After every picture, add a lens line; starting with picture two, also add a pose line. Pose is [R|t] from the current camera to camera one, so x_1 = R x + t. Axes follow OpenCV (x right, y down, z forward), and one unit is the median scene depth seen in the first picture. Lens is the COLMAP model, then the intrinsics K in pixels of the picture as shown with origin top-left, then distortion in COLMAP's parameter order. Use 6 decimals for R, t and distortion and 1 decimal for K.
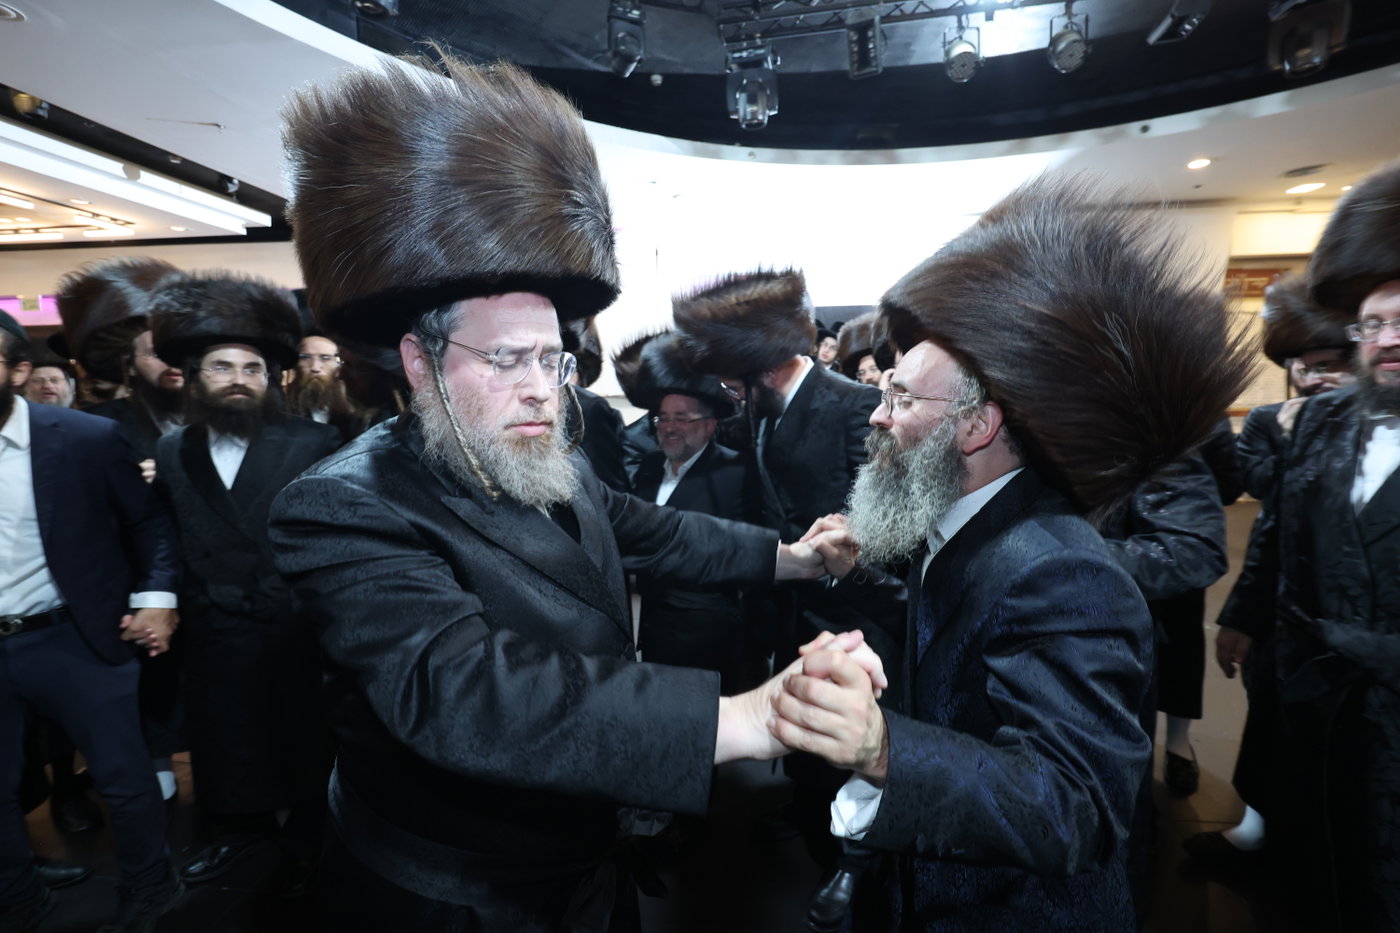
lens RADIAL K [[634.4, 0, 694.5], [0, 634.4, 450.7], [0, 0, 1]] dist [0.002110, -0.000345]
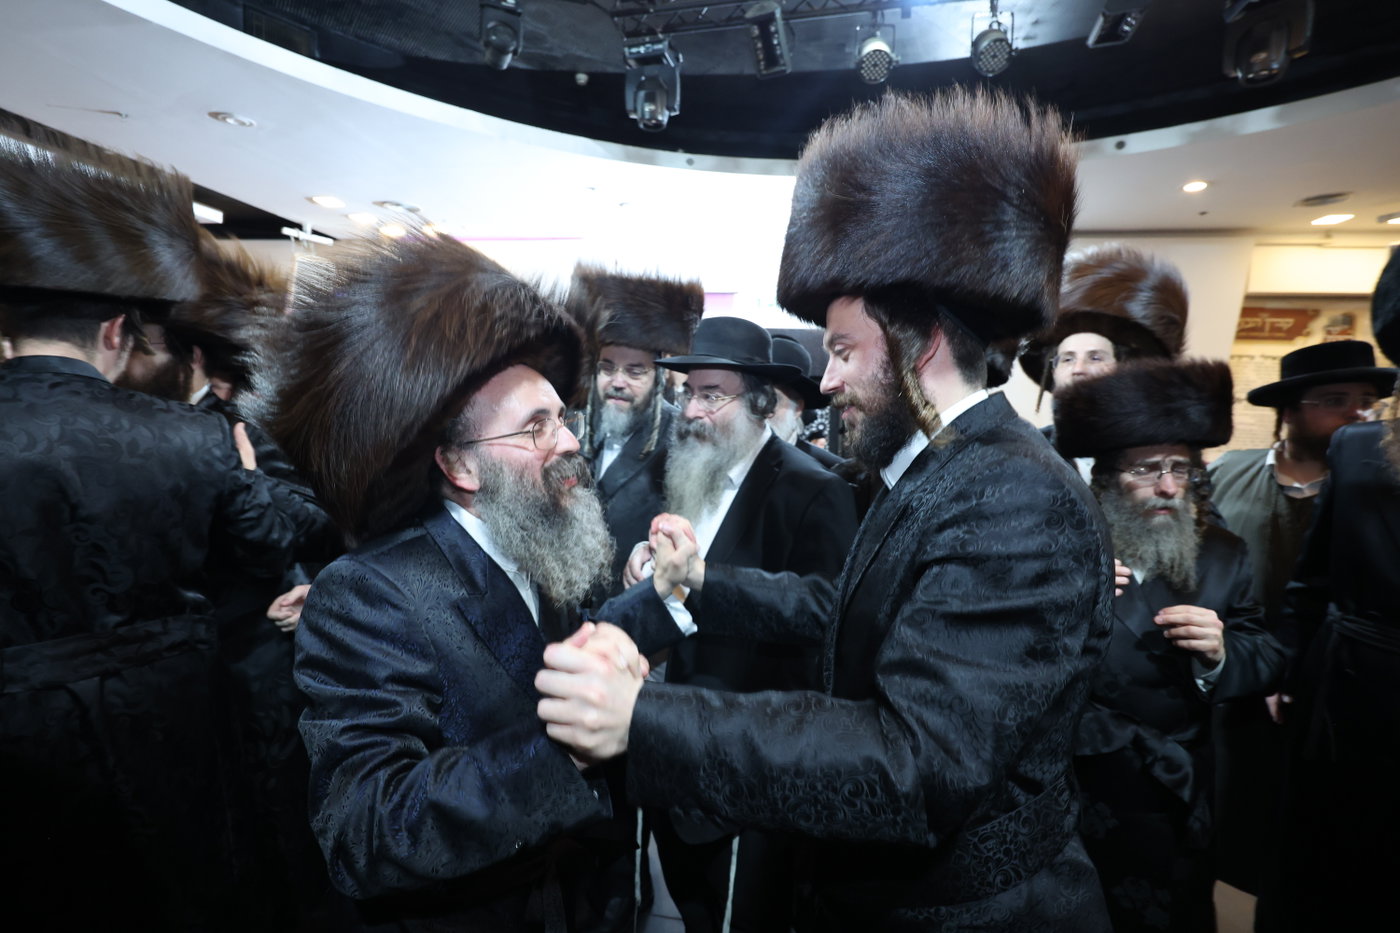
lens RADIAL K [[672.4, 0, 684.8], [0, 672.4, 453.5], [0, 0, 1]] dist [-0.001164, 0.001264]
pose [[0.996904, 0.053686, -0.057452, 0.225073], [-0.055848, 0.997764, -0.036711, -0.007302], [0.055353, 0.039806, 0.997673, 0.053388]]
